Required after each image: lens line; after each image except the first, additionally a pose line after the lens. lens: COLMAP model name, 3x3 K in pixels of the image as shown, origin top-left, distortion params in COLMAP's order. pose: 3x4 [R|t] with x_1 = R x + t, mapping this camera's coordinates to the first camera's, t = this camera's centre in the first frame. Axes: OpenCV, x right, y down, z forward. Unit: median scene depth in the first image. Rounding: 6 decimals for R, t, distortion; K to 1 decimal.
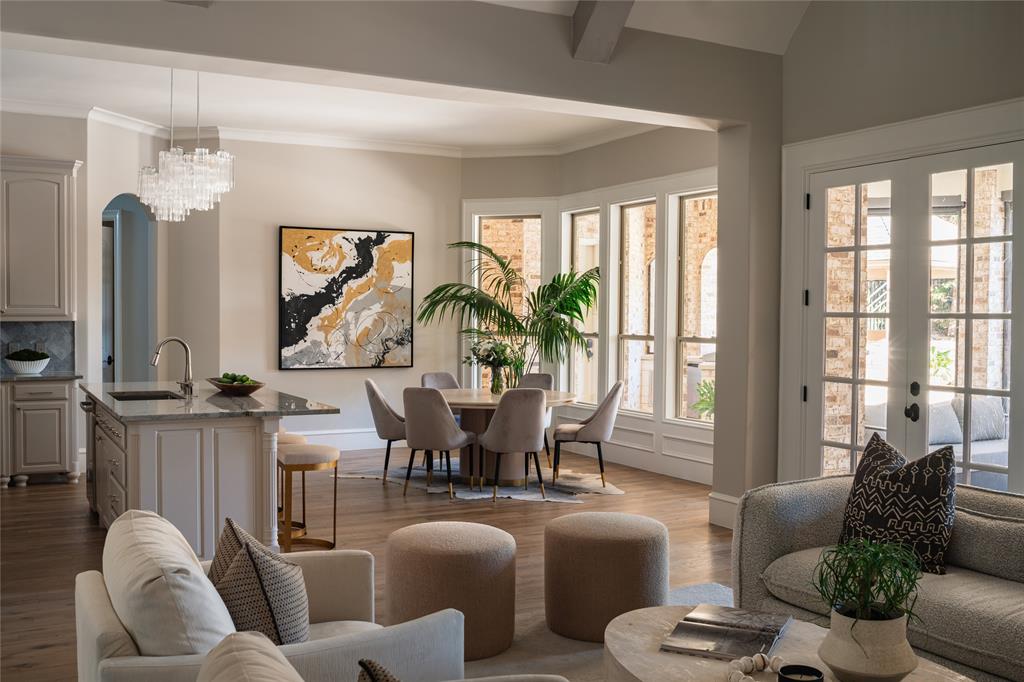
lens RADIAL K [[992.3, 0, 507.6], [0, 992.3, 344.3], [0, 0, 1]] dist [-0.050912, 0.000000]
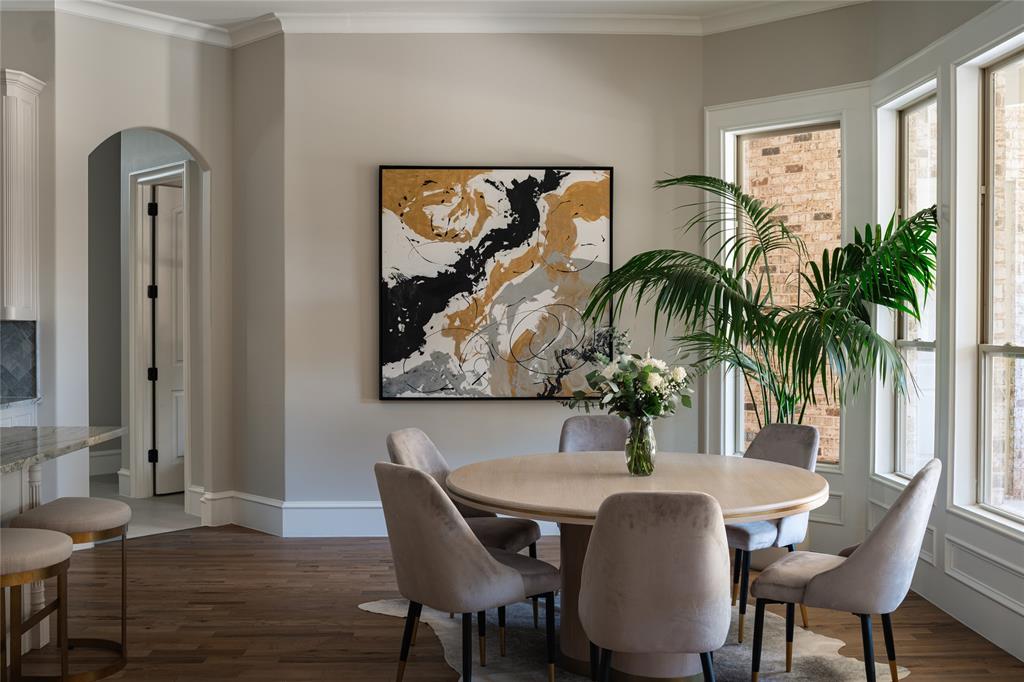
lens RADIAL K [[992.3, 0, 520.0], [0, 992.3, 333.5], [0, 0, 1]] dist [-0.050912, 0.000000]
pose [[0.900806, -0.000367, -0.434221, 0.113017], [-0.007484, 0.999838, -0.016371, -0.005651], [0.434157, 0.017997, 0.900658, 0.471408]]
